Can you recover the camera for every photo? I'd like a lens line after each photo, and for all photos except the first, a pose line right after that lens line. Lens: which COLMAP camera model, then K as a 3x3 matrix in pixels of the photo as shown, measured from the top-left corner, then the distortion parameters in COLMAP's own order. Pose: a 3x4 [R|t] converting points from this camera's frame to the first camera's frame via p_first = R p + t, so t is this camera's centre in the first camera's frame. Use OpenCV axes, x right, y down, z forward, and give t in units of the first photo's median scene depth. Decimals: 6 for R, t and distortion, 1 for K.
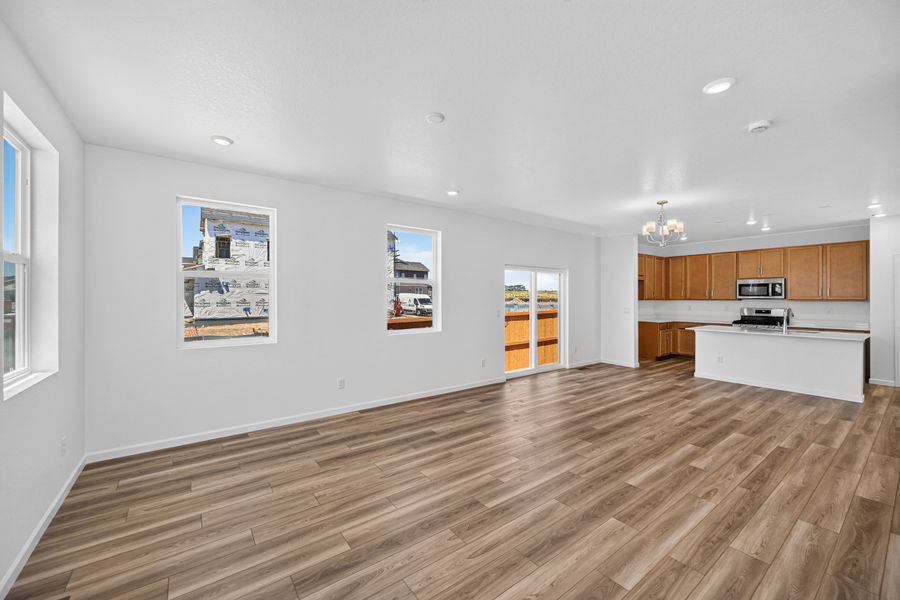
lens RADIAL K [[353.6, 0, 451.7], [0, 353.6, 298.5], [0, 0, 1]] dist [0.001963, 0.000080]
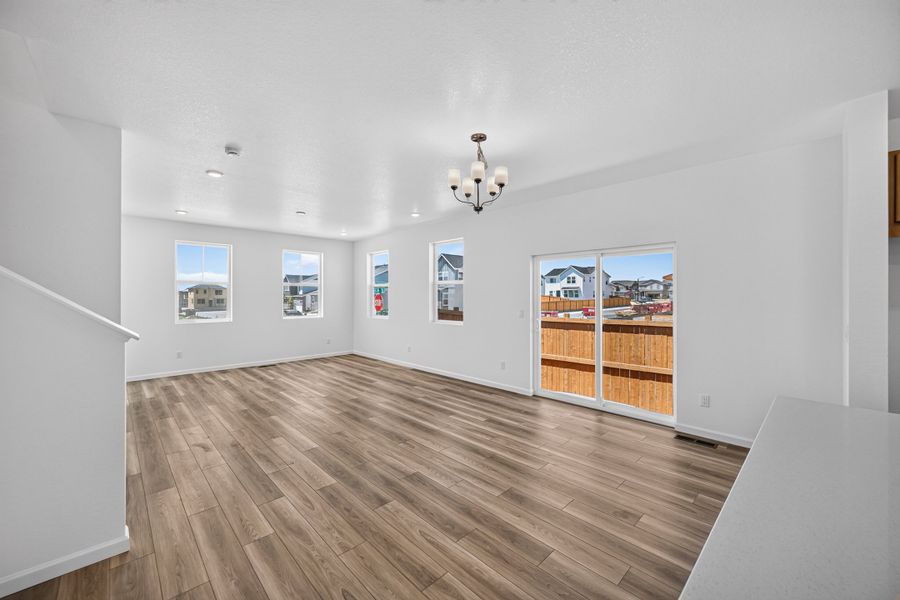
lens RADIAL K [[353.6, 0, 448.8], [0, 353.6, 297.4], [0, 0, 1]] dist [0.001963, 0.000080]
pose [[0.122918, 0.003584, -0.992410, 1.644132], [-0.001500, 0.999993, 0.003425, -0.003541], [0.992416, 0.001068, 0.122923, 1.209705]]
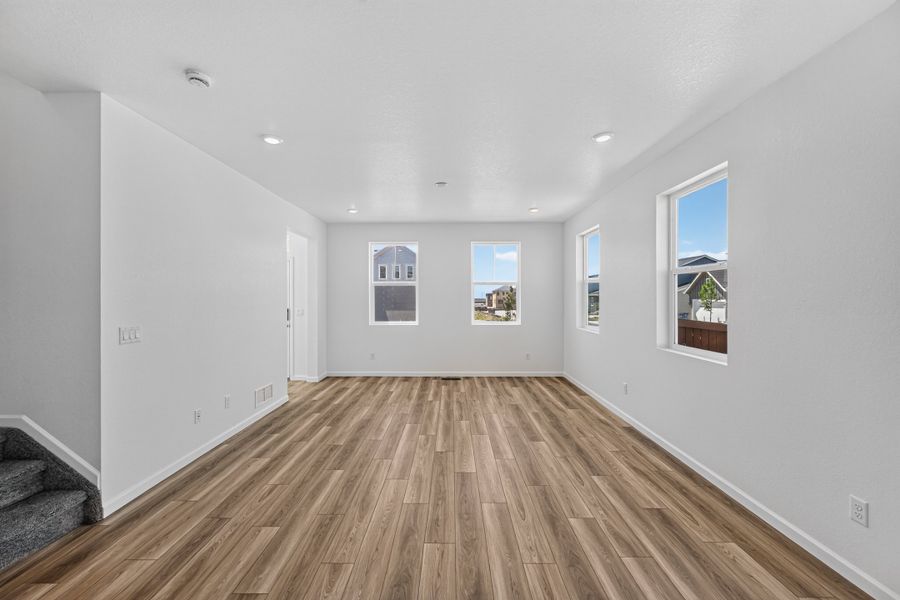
lens RADIAL K [[353.6, 0, 449.3], [0, 353.6, 299.0], [0, 0, 1]] dist [0.001963, 0.000080]
pose [[-0.605620, 0.004046, -0.795744, 0.889051], [-0.000713, 0.999984, 0.005627, -0.004223], [0.795754, 0.003975, -0.605607, 1.472013]]
